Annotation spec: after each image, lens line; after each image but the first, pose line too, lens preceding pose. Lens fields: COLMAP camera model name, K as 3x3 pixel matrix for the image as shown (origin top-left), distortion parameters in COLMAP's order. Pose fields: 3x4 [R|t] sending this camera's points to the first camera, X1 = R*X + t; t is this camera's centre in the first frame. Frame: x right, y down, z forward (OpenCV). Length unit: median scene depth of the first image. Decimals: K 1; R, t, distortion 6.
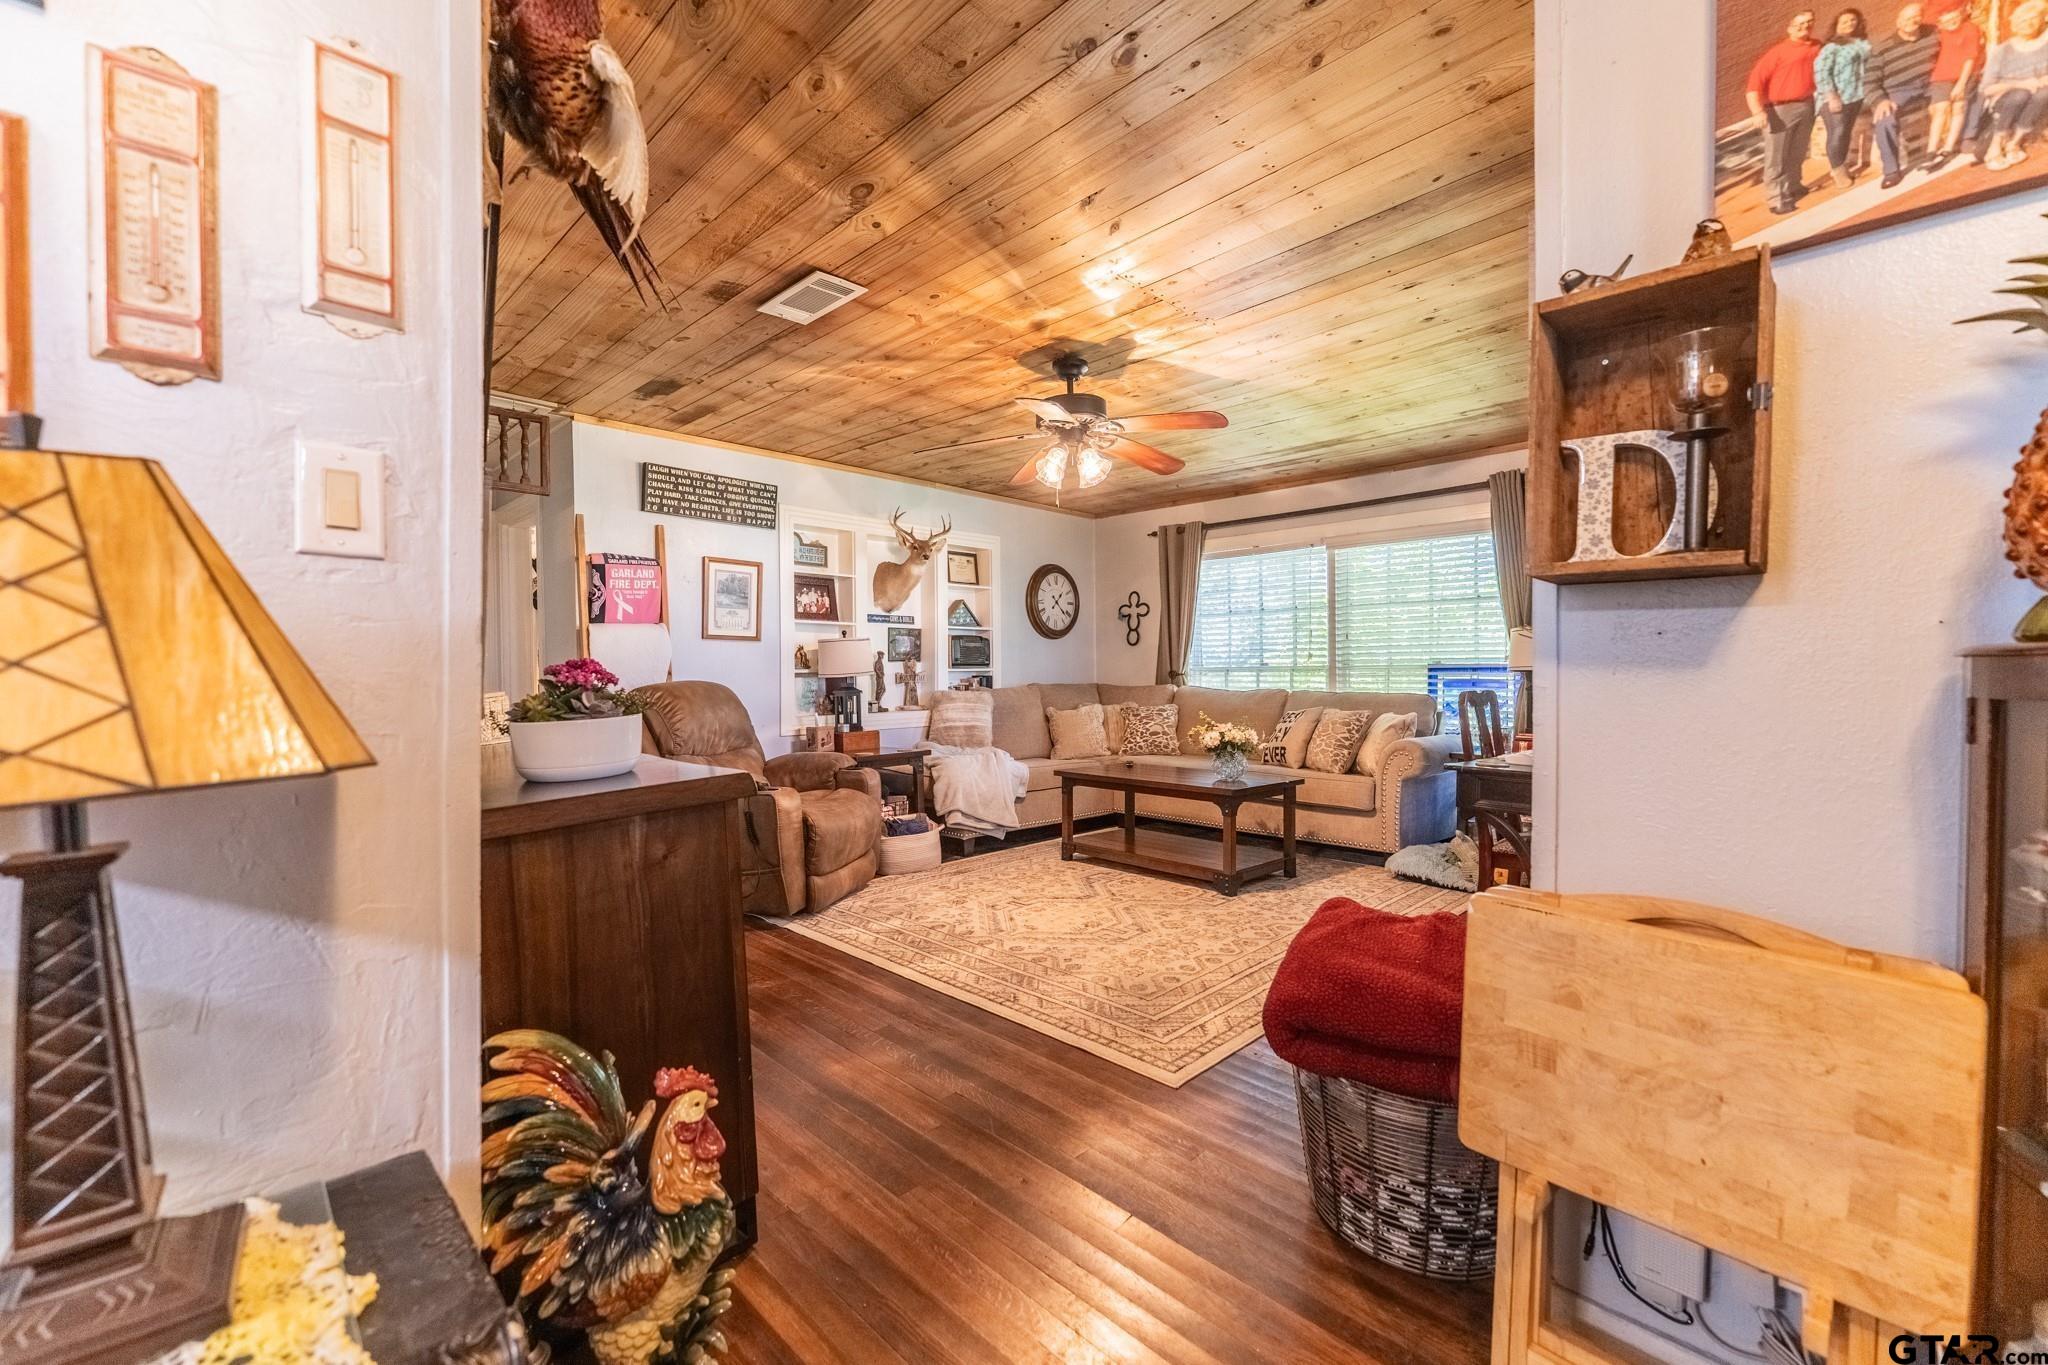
lens RADIAL K [[835.7, 0, 1009.3], [0, 835.7, 683.6], [0, 0, 1]] dist [0.002410, 0.000153]
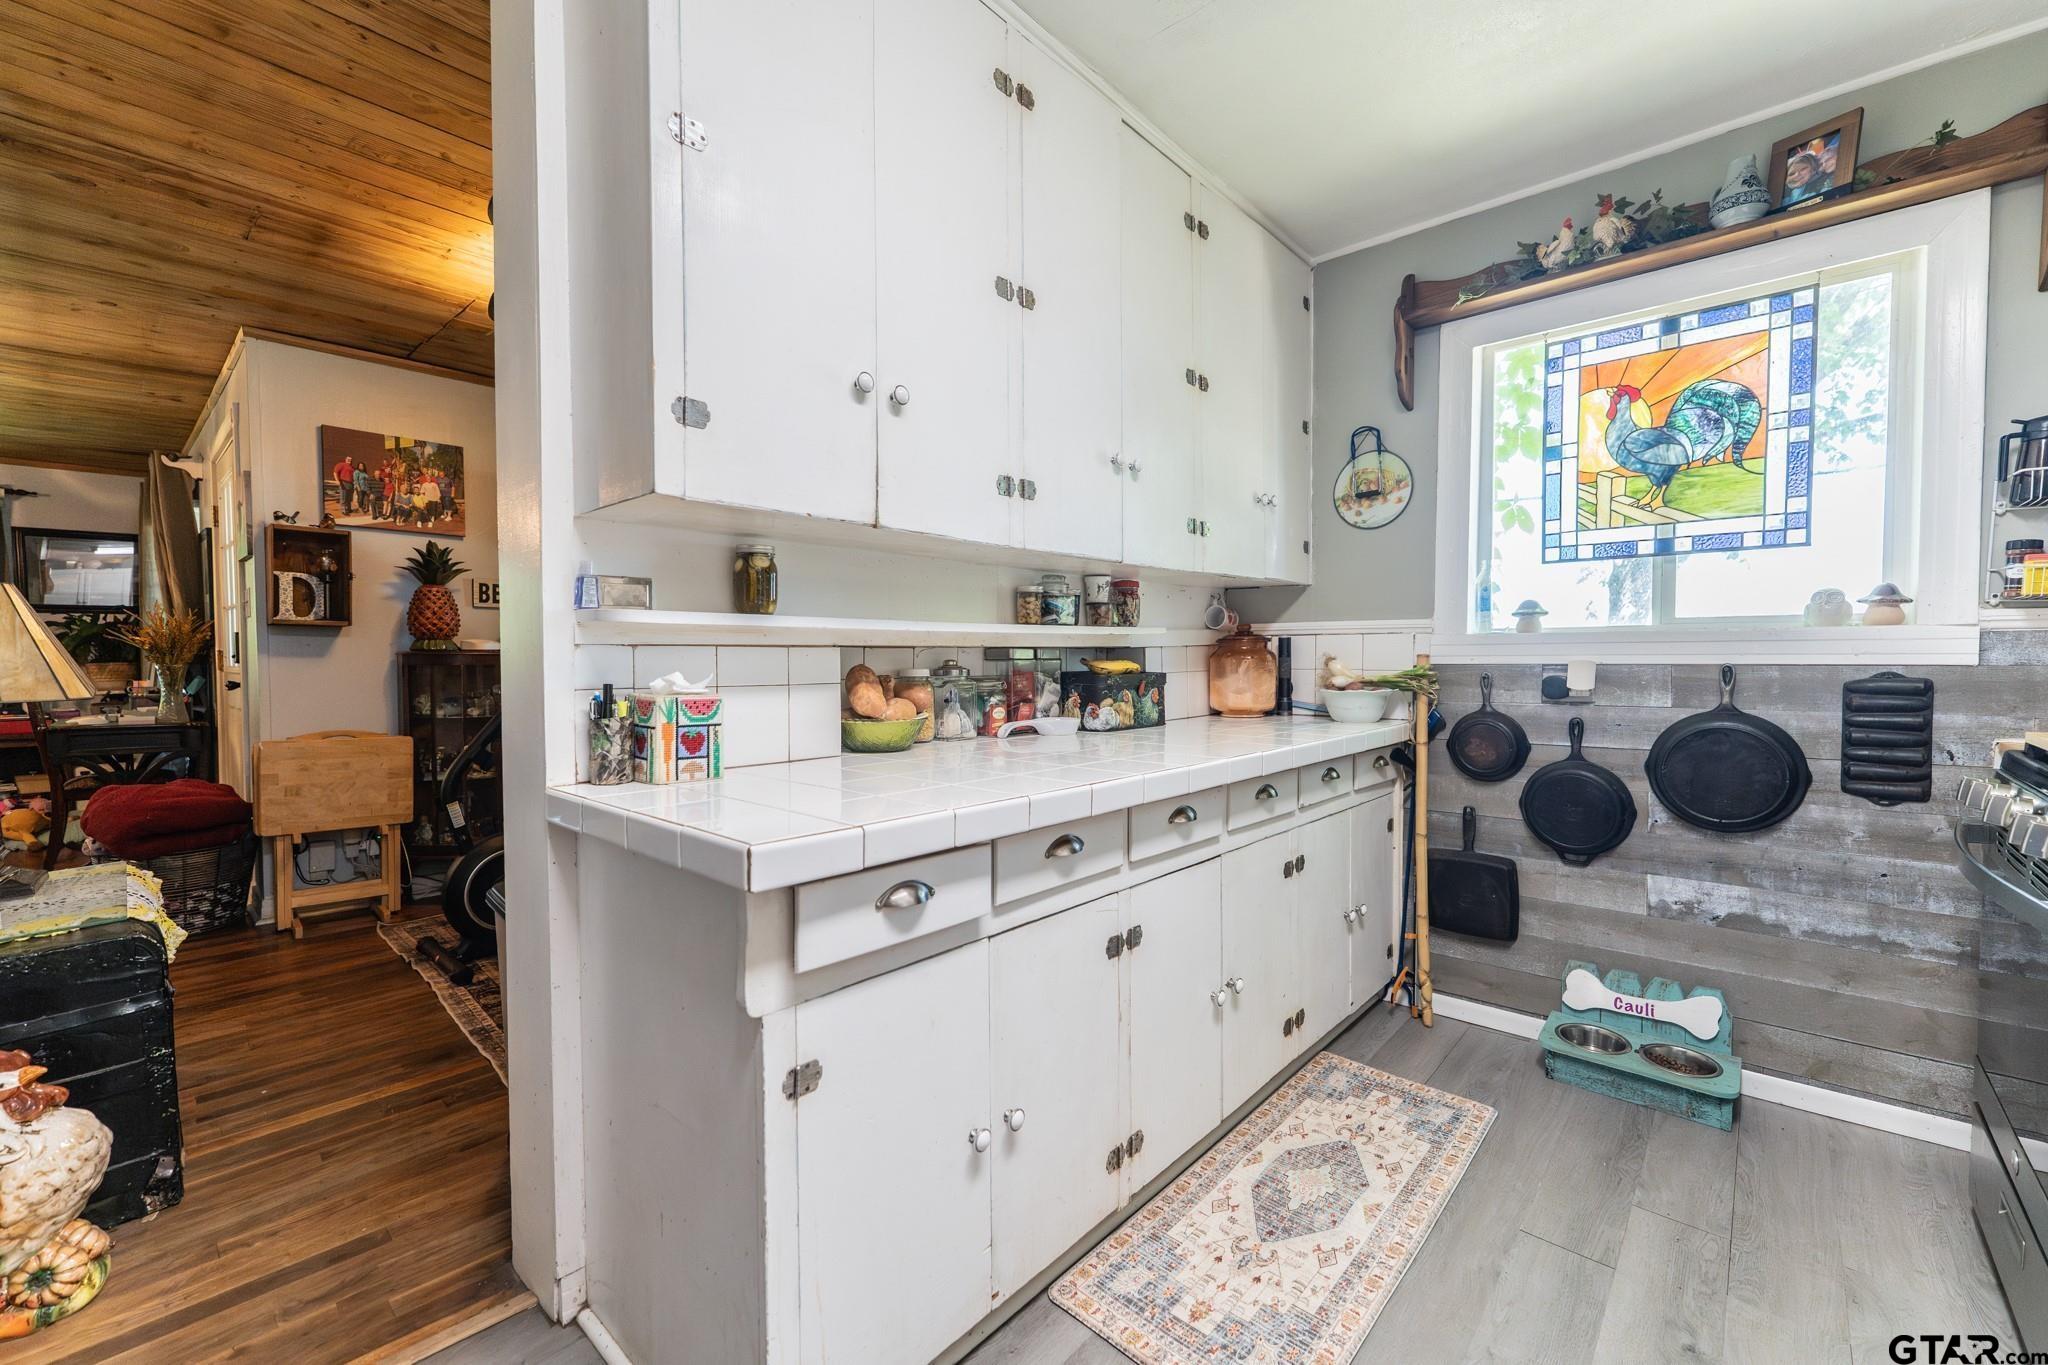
lens RADIAL K [[835.7, 0, 1009.3], [0, 835.7, 683.6], [0, 0, 1]] dist [0.002410, 0.000153]
pose [[-0.051059, -0.028697, 0.998283, -0.624131], [0.019009, 0.999378, 0.029700, 0.008587], [-0.998515, 0.020493, -0.050482, -0.349924]]
